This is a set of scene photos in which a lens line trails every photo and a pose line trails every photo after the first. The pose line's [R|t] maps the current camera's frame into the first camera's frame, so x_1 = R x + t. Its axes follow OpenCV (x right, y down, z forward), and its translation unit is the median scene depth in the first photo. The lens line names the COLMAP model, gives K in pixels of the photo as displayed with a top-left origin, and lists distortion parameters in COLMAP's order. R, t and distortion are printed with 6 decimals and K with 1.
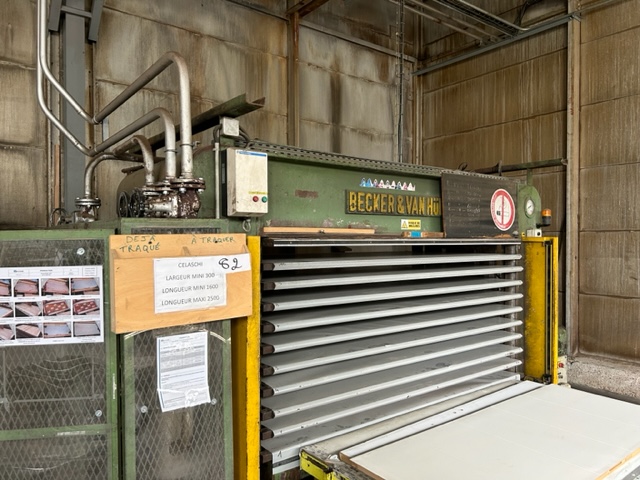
lens RADIAL K [[480.3, 0, 324.1], [0, 480.3, 243.8], [0, 0, 1]] dist [0.056376, -0.062630]
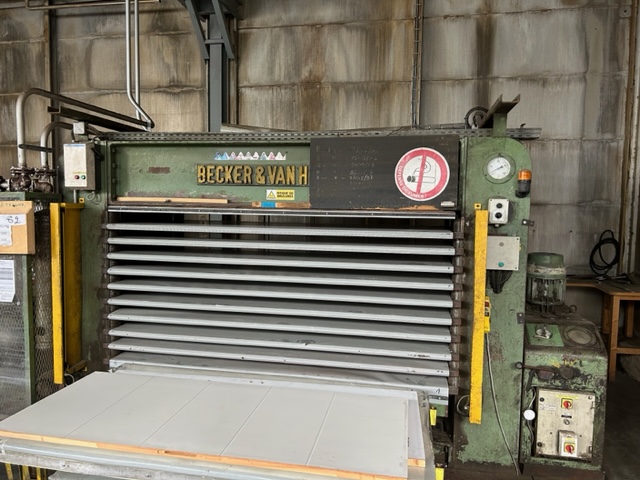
lens RADIAL K [[480.3, 0, 319.0], [0, 480.3, 241.3], [0, 0, 1]] dist [0.056376, -0.062630]
pose [[0.653143, 0.064282, -0.754501, 1.061691], [-0.024535, 0.997664, 0.063760, -0.009624], [0.756837, -0.023133, 0.653195, 0.441805]]
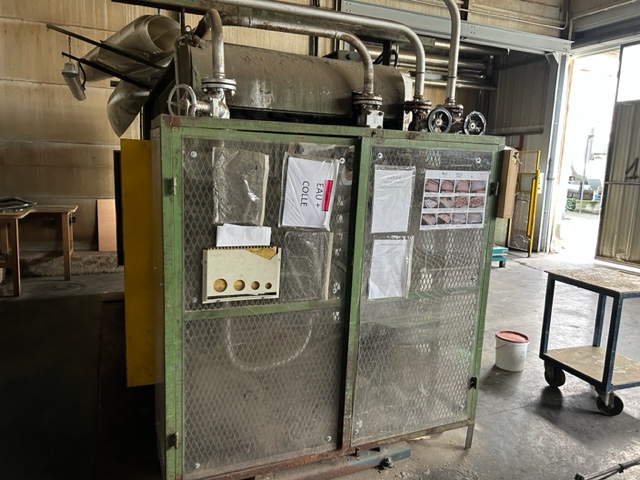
lens RADIAL K [[480.3, 0, 319.9], [0, 480.3, 240.0], [0, 0, 1]] dist [0.056376, -0.062630]
pose [[0.938864, -0.004521, 0.344258, -0.782553], [-0.046518, 0.989079, 0.139852, 0.037975], [-0.341131, -0.147317, 0.928401, -0.071217]]
